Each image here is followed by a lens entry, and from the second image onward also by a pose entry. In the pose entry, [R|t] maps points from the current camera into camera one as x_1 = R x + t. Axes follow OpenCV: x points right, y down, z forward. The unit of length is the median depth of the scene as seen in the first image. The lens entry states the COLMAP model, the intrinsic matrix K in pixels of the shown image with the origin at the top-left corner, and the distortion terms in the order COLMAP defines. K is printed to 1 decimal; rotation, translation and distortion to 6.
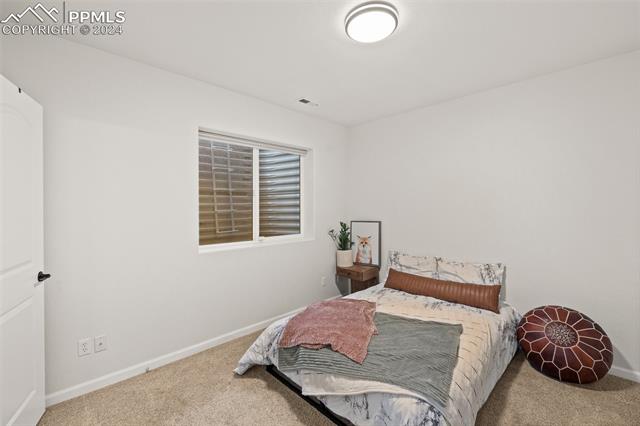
lens RADIAL K [[274.2, 0, 319.1], [0, 274.2, 211.7], [0, 0, 1]] dist [0.004683, 0.001020]
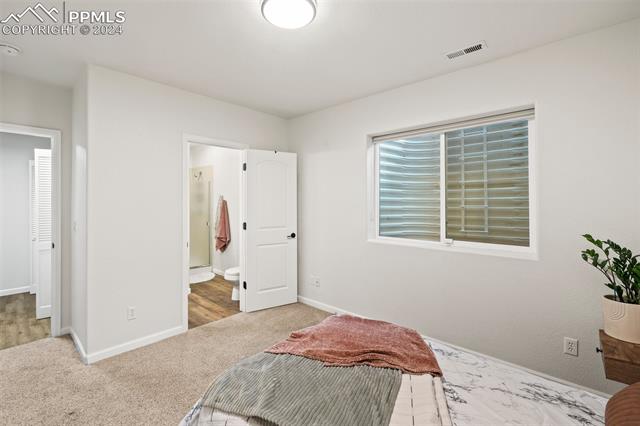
lens RADIAL K [[274.2, 0, 315.1], [0, 274.2, 198.2], [0, 0, 1]] dist [0.004683, 0.001020]
pose [[0.065645, -0.005892, -0.997826, 0.477374], [-0.017306, 0.999825, -0.007042, -0.014611], [0.997693, 0.017731, 0.065531, 0.456320]]
